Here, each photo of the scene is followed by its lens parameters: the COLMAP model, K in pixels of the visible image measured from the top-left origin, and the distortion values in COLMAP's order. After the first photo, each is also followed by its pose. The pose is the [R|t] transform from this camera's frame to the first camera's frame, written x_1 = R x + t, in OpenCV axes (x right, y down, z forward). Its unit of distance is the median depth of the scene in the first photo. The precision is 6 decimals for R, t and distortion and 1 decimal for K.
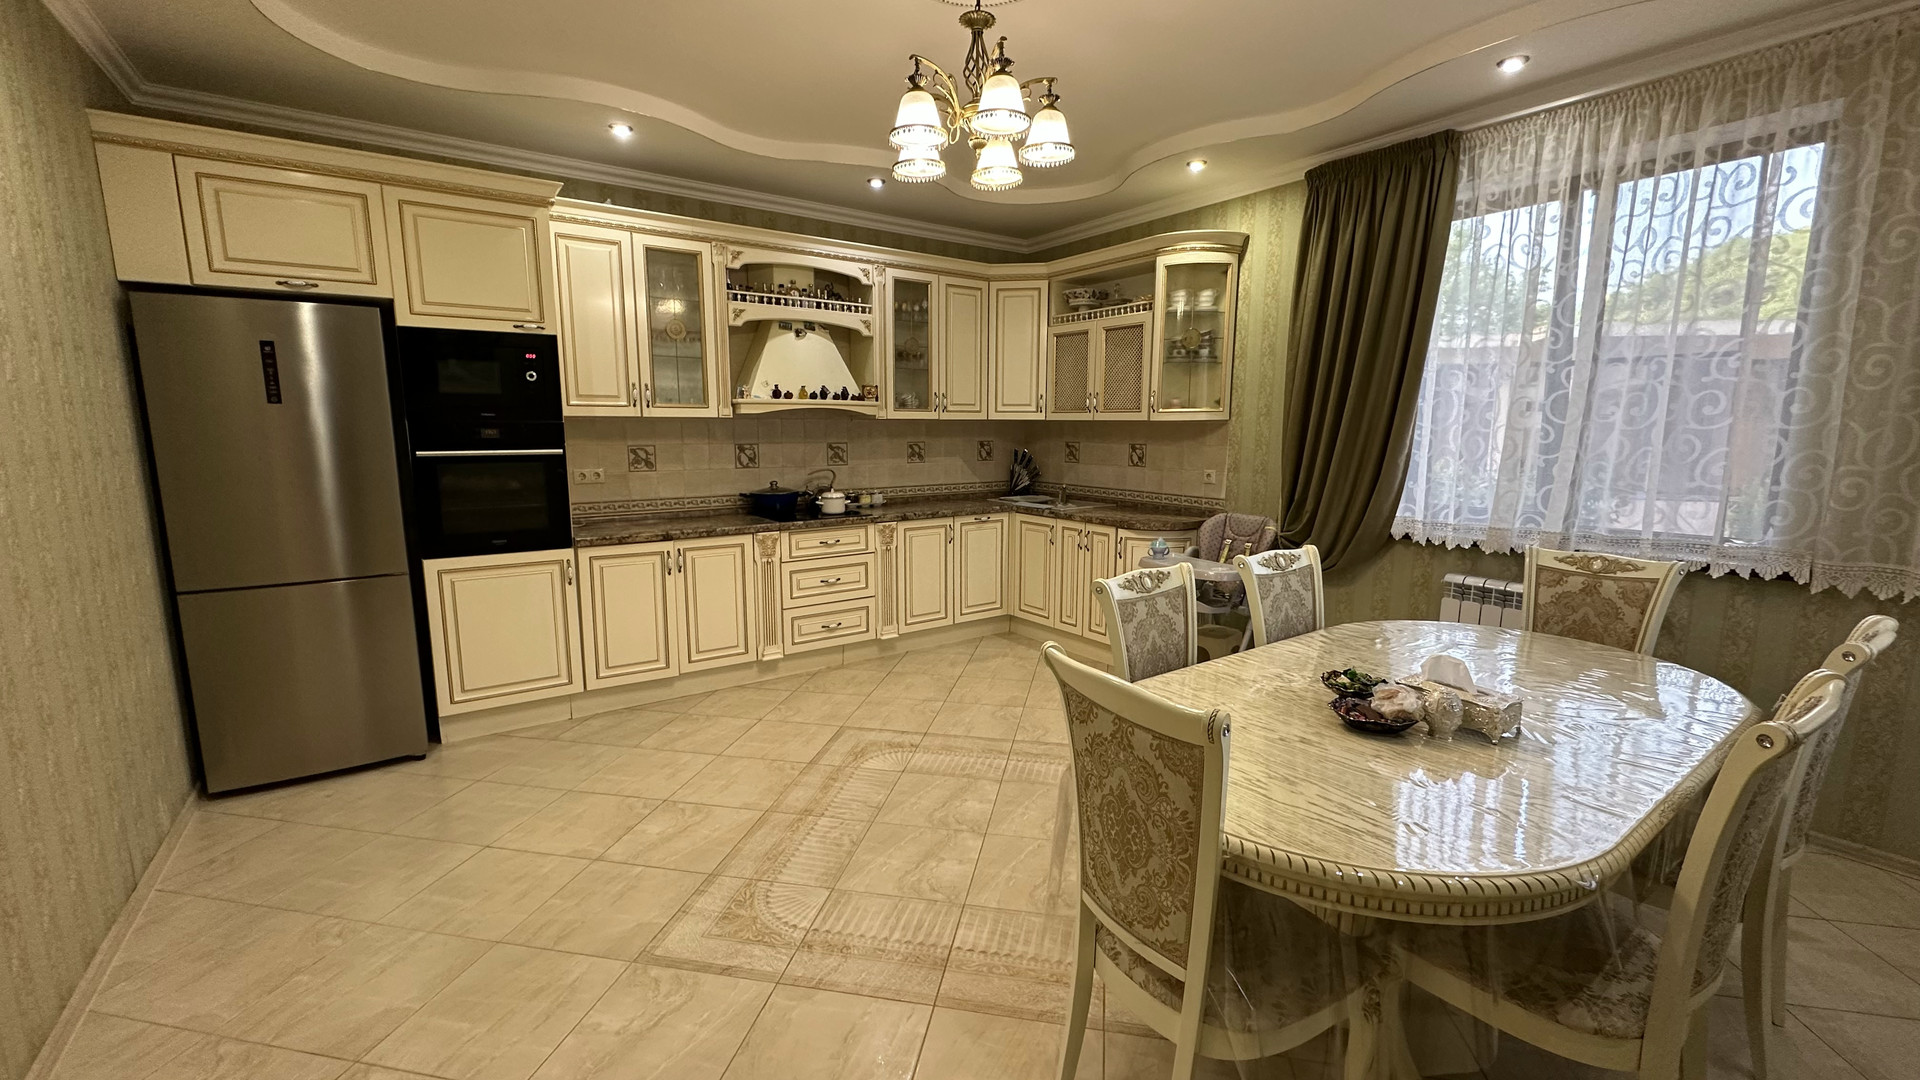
lens RADIAL K [[766.1, 0, 959.7], [0, 766.1, 539.8], [0, 0, 1]] dist [-0.001680, -0.000026]
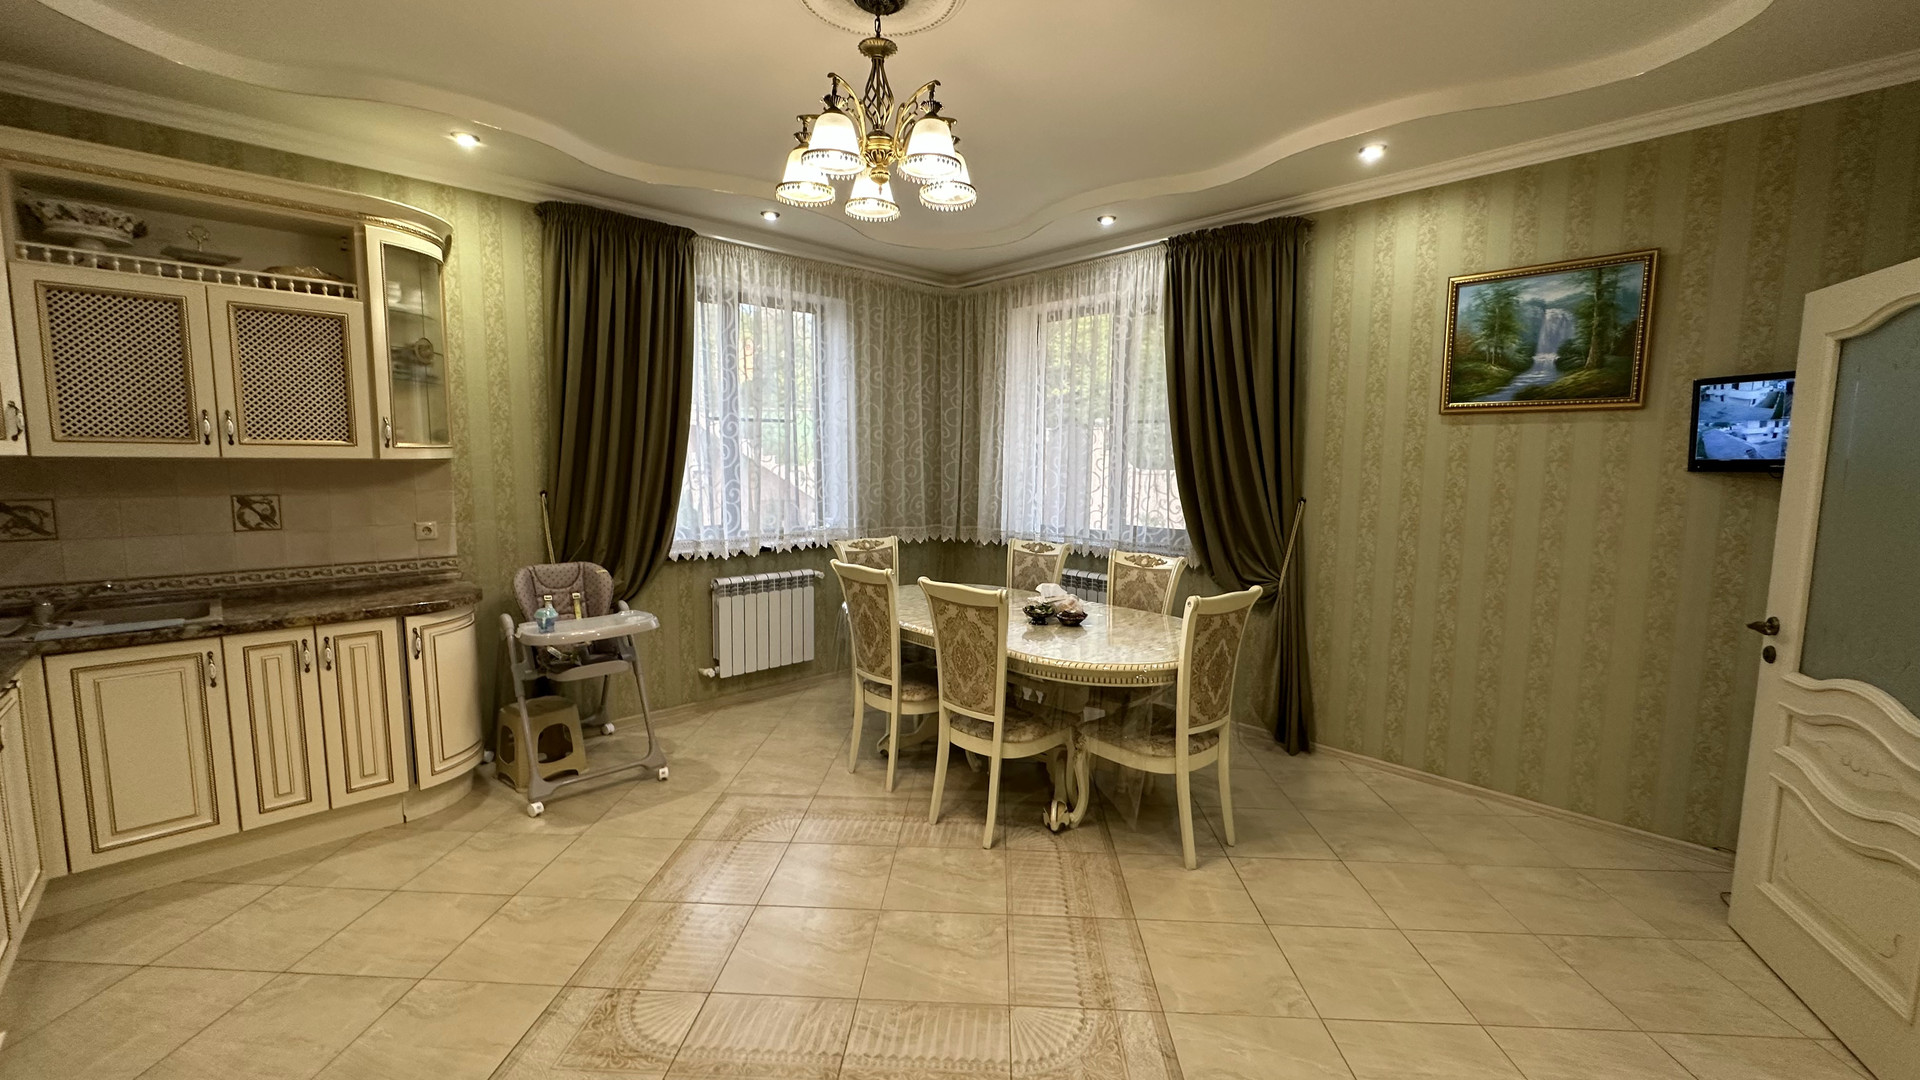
lens RADIAL K [[766.1, 0, 958.9], [0, 766.1, 539.7], [0, 0, 1]] dist [-0.001680, -0.000026]
pose [[-0.138845, -0.111272, 0.984043, -0.631030], [0.138932, 0.981652, 0.130605, -0.124428], [-0.980520, 0.154849, -0.120839, 0.710828]]
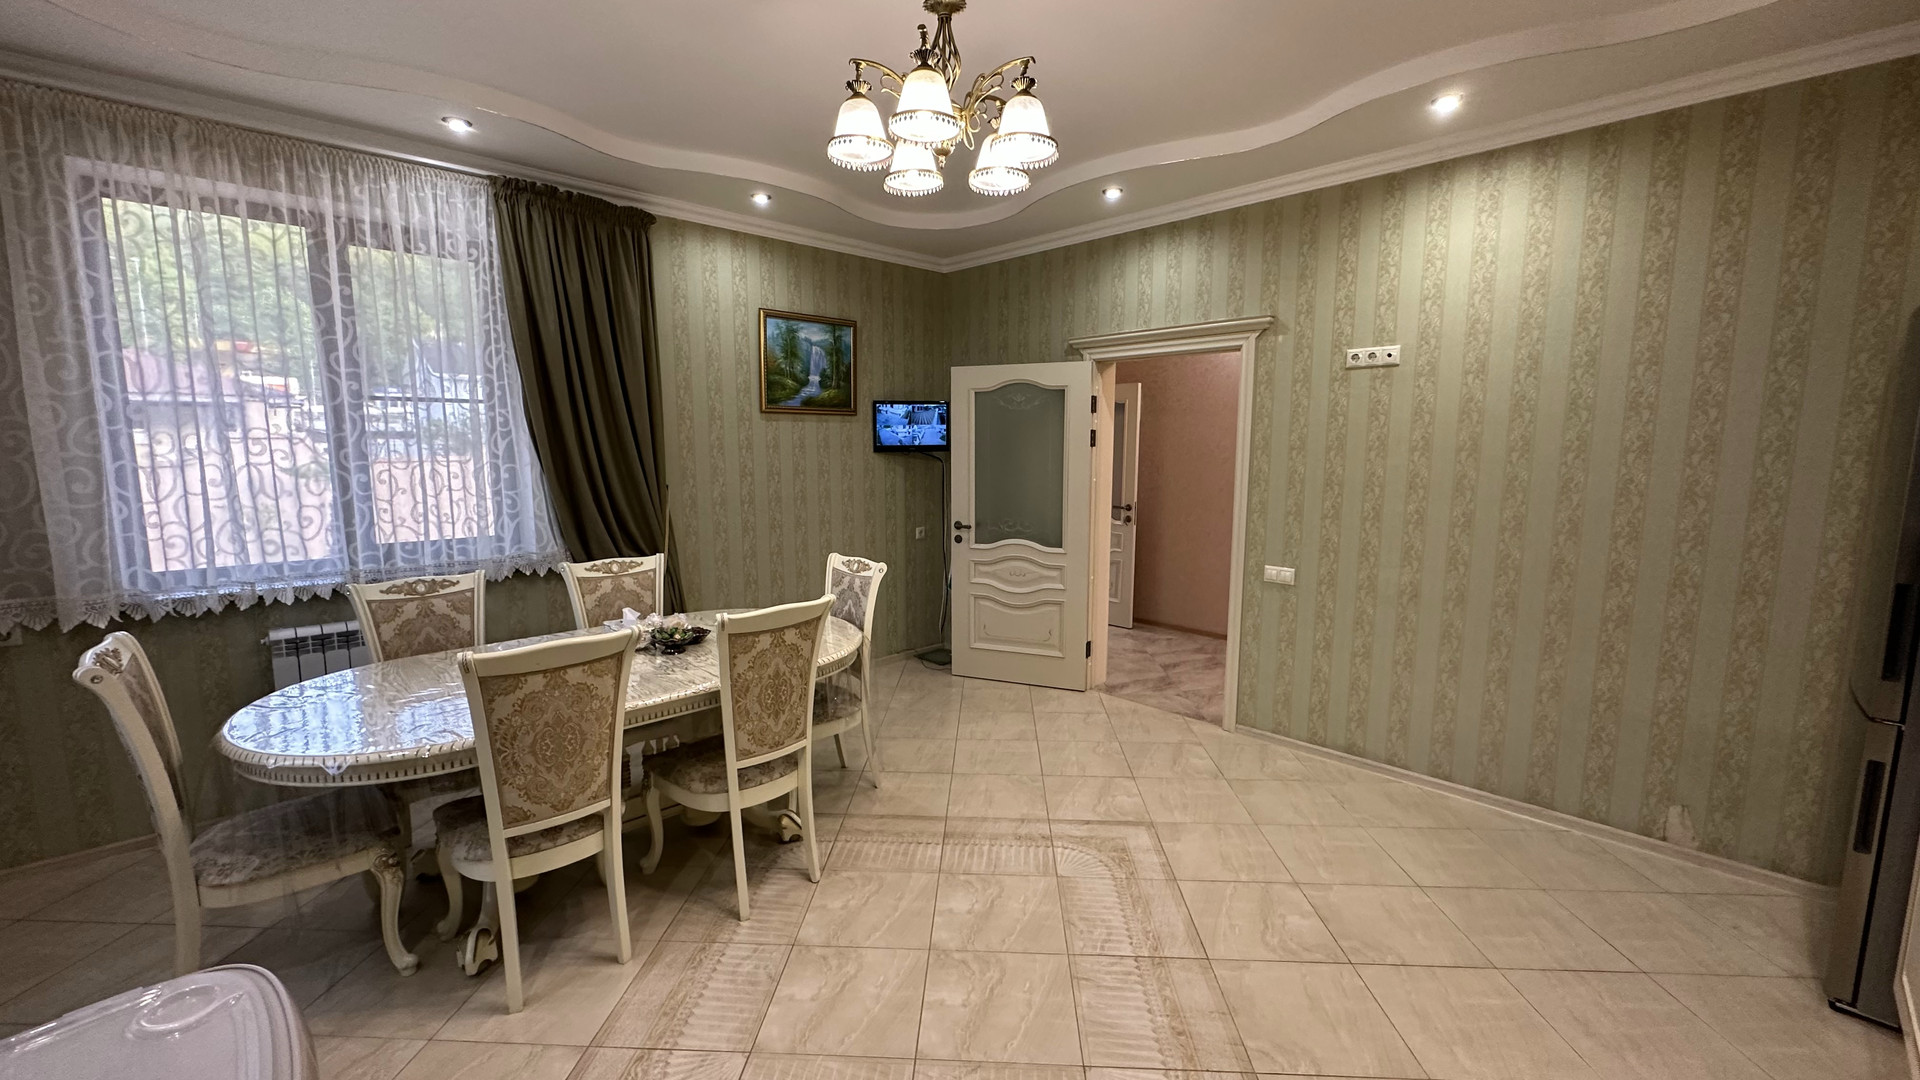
lens RADIAL K [[766.1, 0, 961.3], [0, 766.1, 538.6], [0, 0, 1]] dist [-0.001680, -0.000026]
pose [[-0.989362, 0.012582, -0.144931, 0.087700], [-0.027314, 0.962469, 0.270012, -0.216363], [0.142889, 0.271098, -0.951887, 1.266560]]
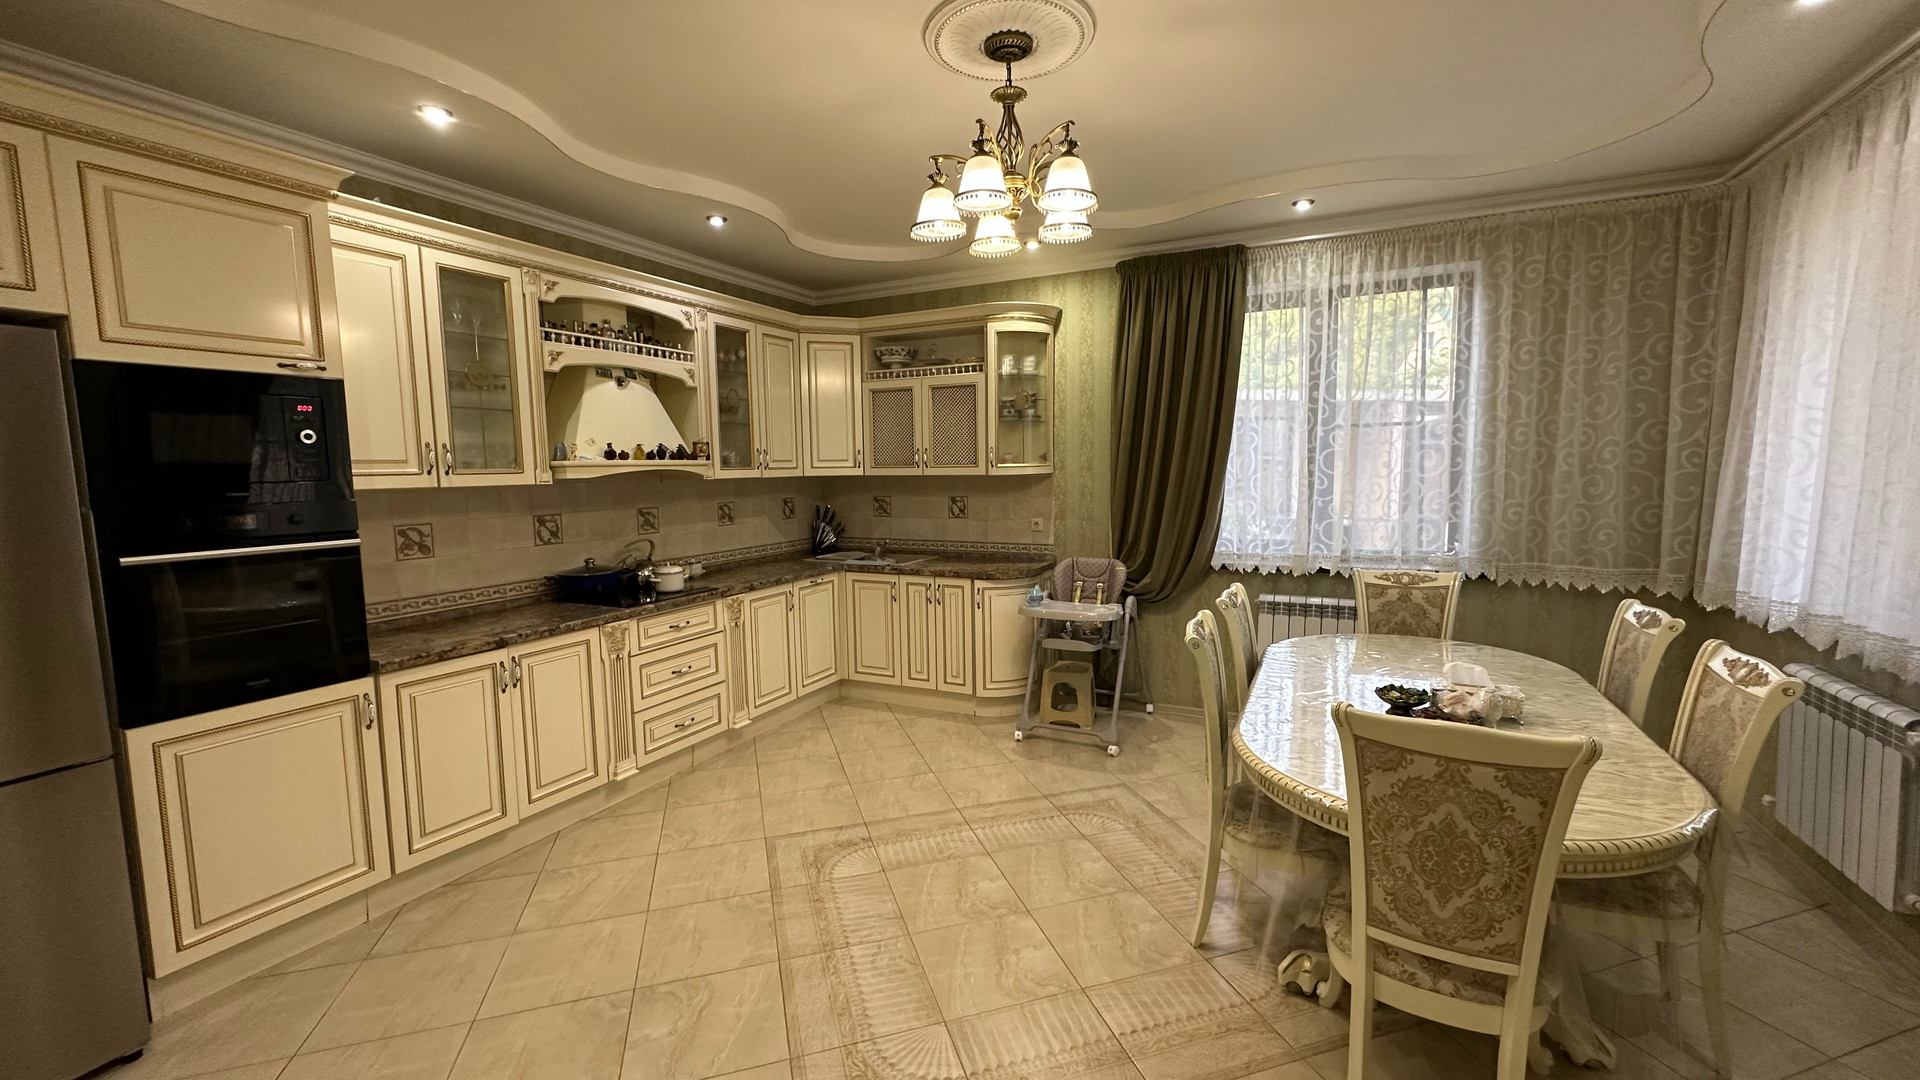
lens RADIAL K [[766.1, 0, 959.4], [0, 766.1, 540.5], [0, 0, 1]] dist [-0.001680, -0.000026]
pose [[0.883016, -0.062775, 0.465125, -0.345528], [0.088199, 0.995554, -0.033077, -0.042663], [-0.460981, 0.070231, 0.884627, 0.114544]]
